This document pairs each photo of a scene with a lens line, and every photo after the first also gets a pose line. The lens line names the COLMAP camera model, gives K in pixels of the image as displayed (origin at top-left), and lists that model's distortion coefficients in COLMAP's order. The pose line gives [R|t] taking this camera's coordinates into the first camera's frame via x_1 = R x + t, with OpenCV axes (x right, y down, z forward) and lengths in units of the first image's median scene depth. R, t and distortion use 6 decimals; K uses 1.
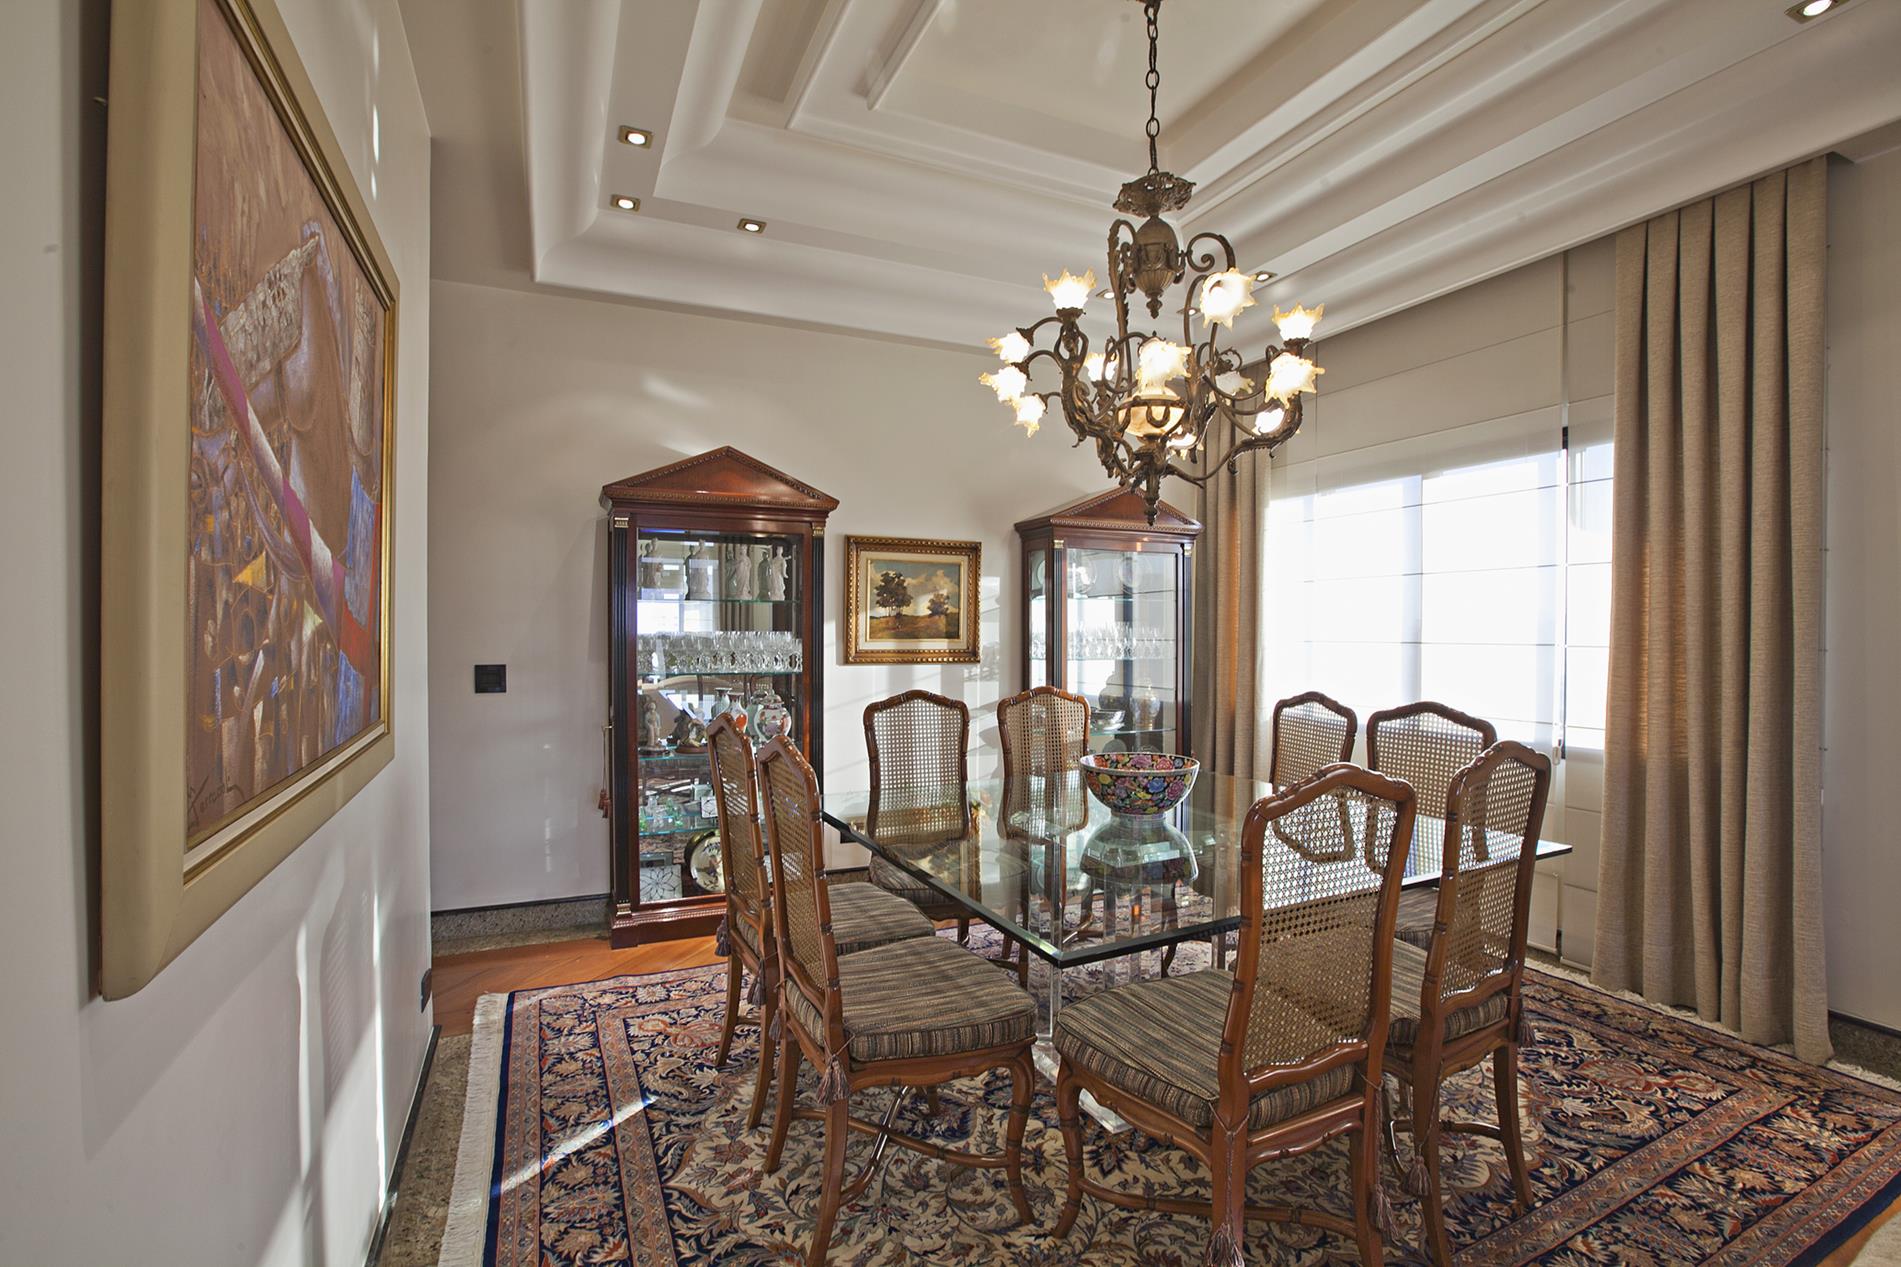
lens RADIAL K [[872.7, 0, 952.0], [0, 872.7, 631.4], [0, 0, 1]] dist [-0.004864, -0.000140]
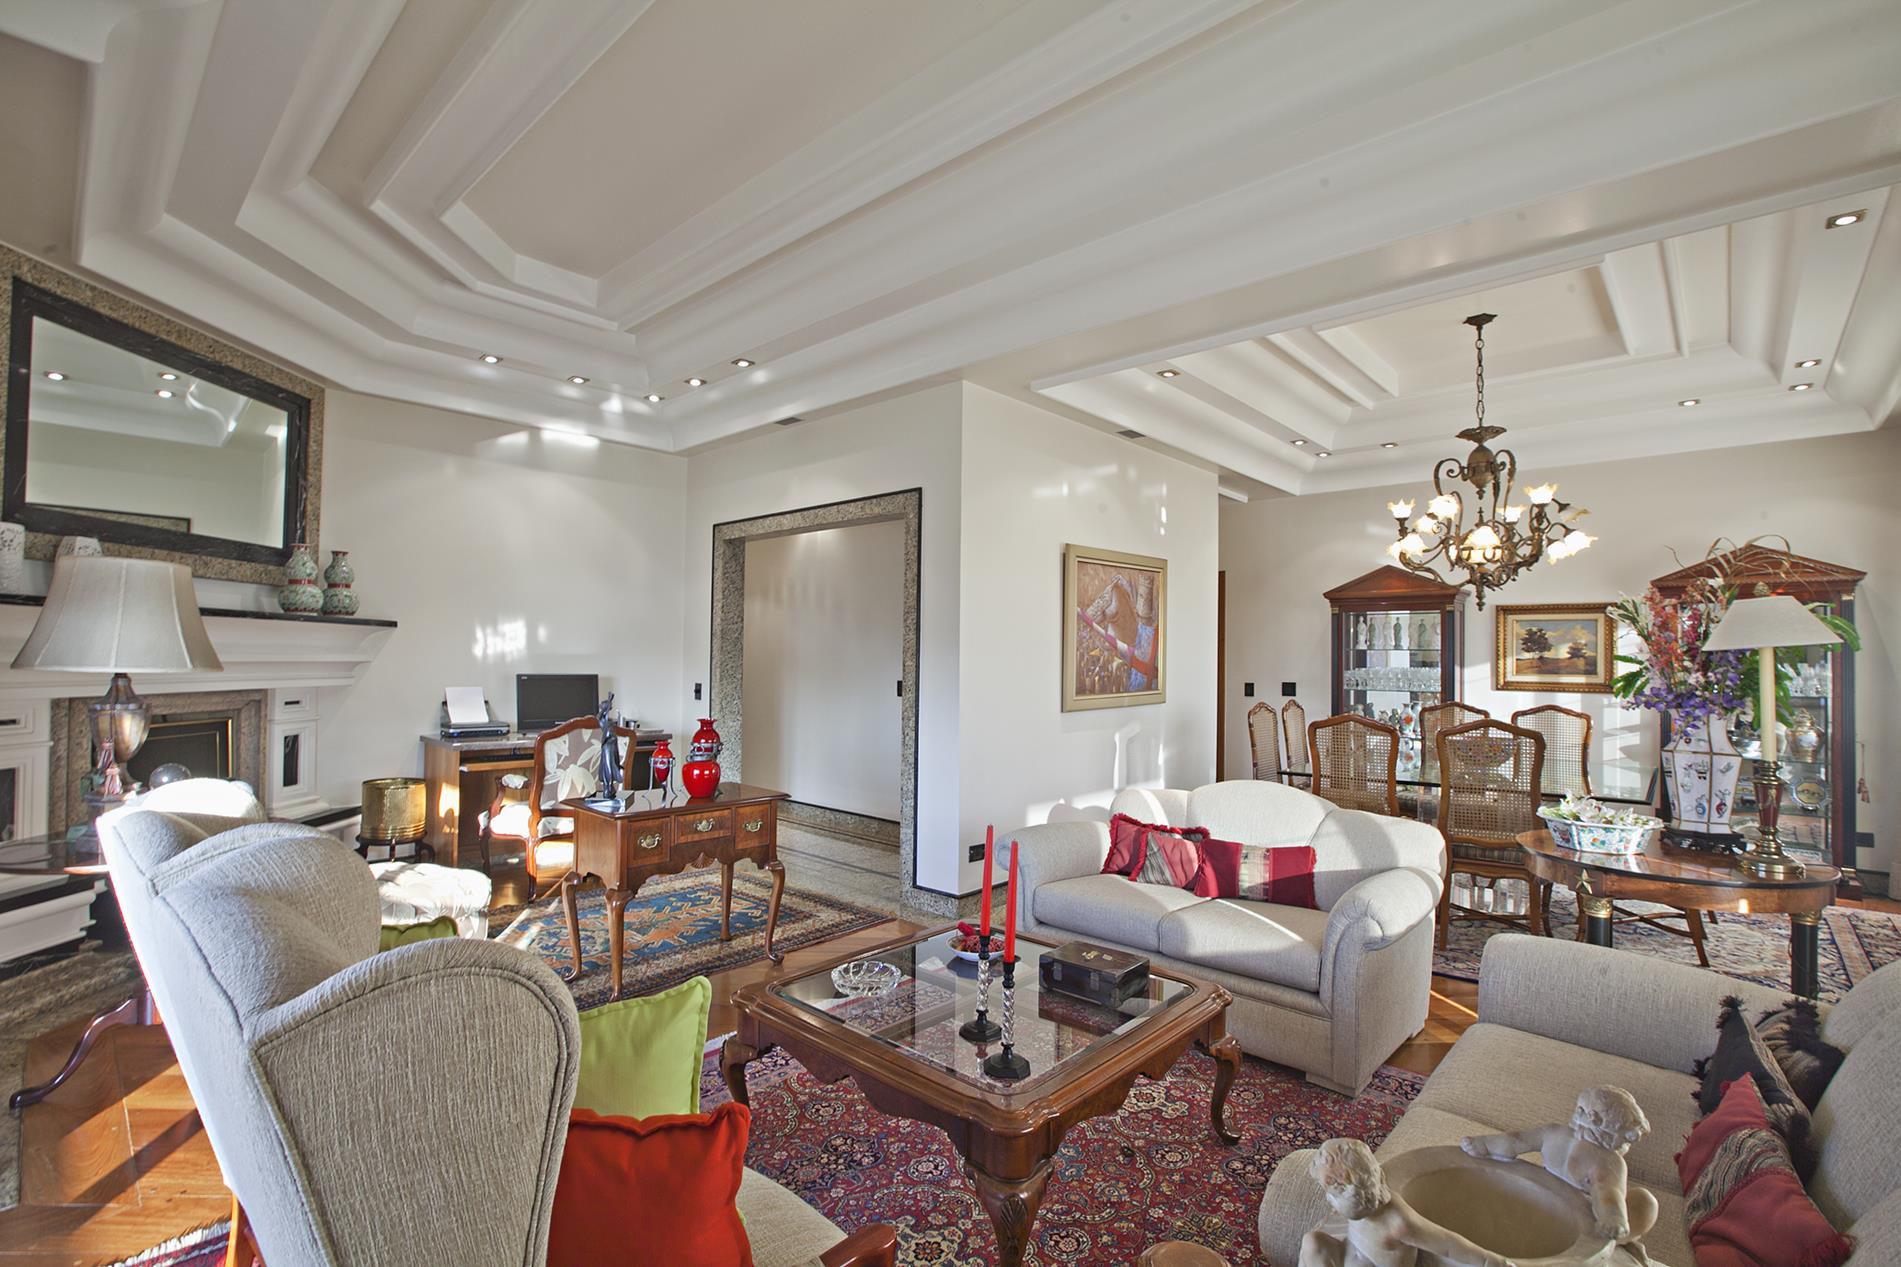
lens RADIAL K [[872.7, 0, 949.3], [0, 872.7, 639.3], [0, 0, 1]] dist [-0.004864, -0.000140]
pose [[0.374364, -0.020294, -0.927060, 0.902978], [-0.013041, 0.999546, -0.027147, 0.002471], [0.927190, 0.022253, 0.373929, -0.435587]]
